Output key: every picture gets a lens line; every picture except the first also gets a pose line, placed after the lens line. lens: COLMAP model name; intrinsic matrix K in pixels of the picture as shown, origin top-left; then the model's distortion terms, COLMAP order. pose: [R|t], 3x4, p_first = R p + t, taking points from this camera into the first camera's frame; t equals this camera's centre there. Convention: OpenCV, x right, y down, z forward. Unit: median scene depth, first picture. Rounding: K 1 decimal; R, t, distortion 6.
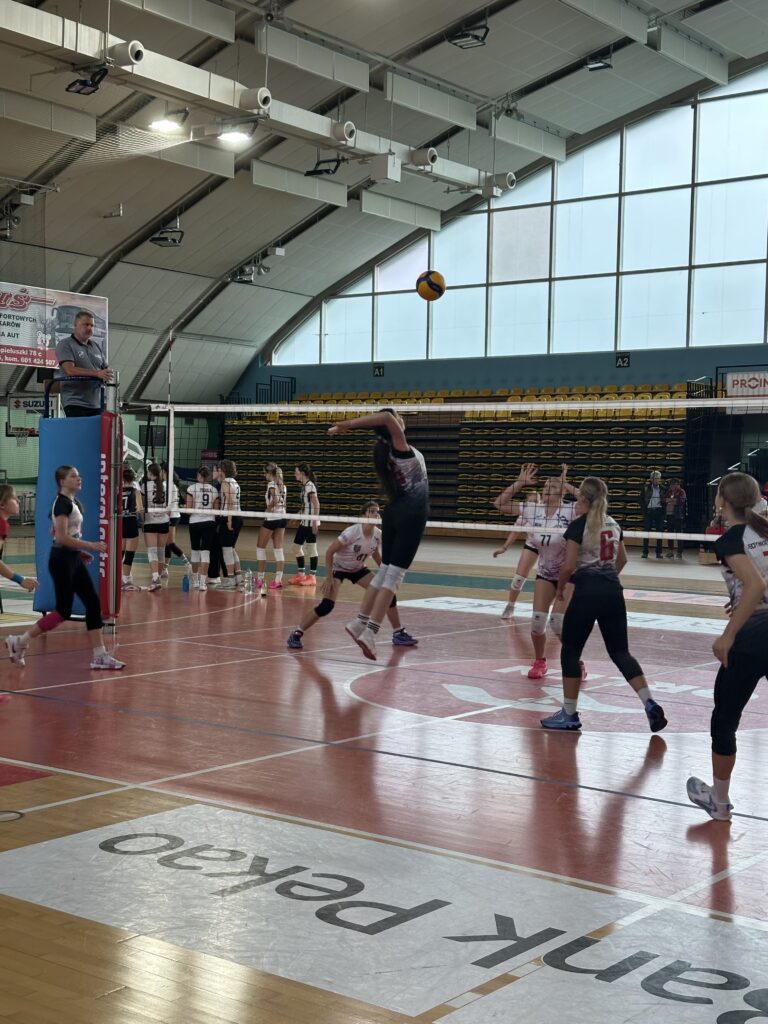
lens RADIAL K [[1429.6, 0, 384.0], [0, 1429.6, 512.0], [0, 0, 1]] dist [0.222146, -0.521358]
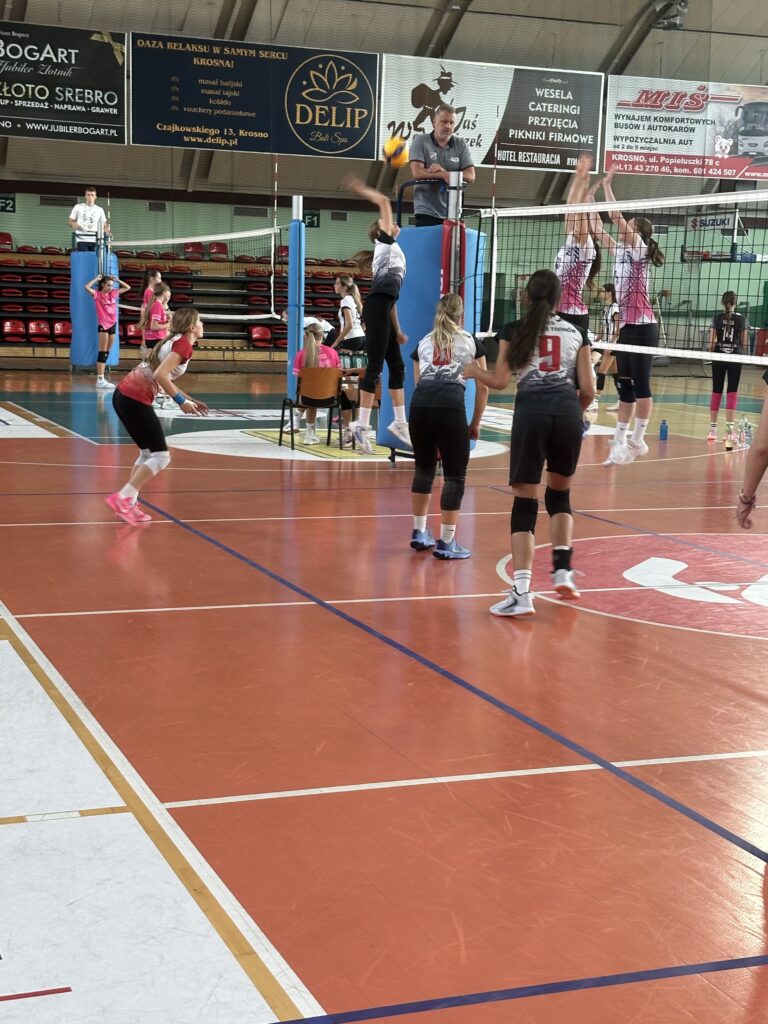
lens RADIAL K [[1633.7, 0, 395.1], [0, 1633.7, 513.7], [0, 0, 1]] dist [0.198170, -0.333838]
pose [[0.857586, 0.073305, -0.509090, 0.120587], [-0.024709, 0.994521, 0.101579, 0.002659], [0.513747, -0.074534, 0.854698, 0.050889]]
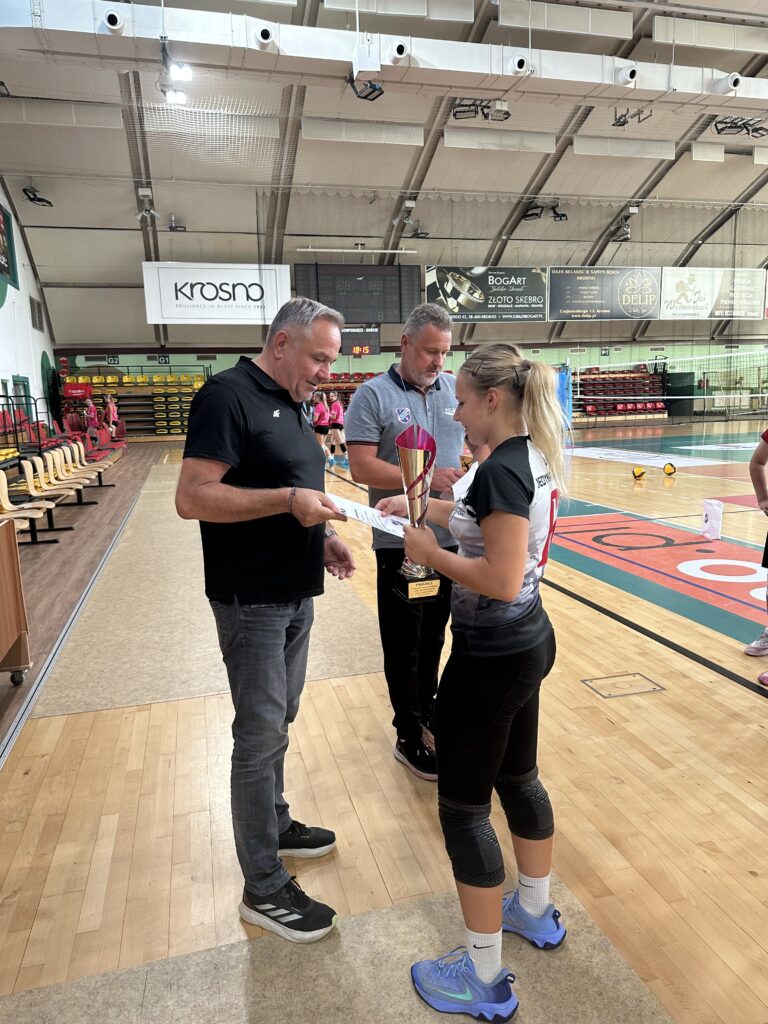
lens RADIAL K [[722.4, 0, 380.9], [0, 722.4, 516.8], [0, 0, 1]] dist [0.065613, -0.085228]
pose [[0.795705, 0.056907, -0.603005, -0.120984], [0.030912, 0.990464, 0.134263, 0.001030], [0.604895, -0.125474, 0.786357, -0.030482]]
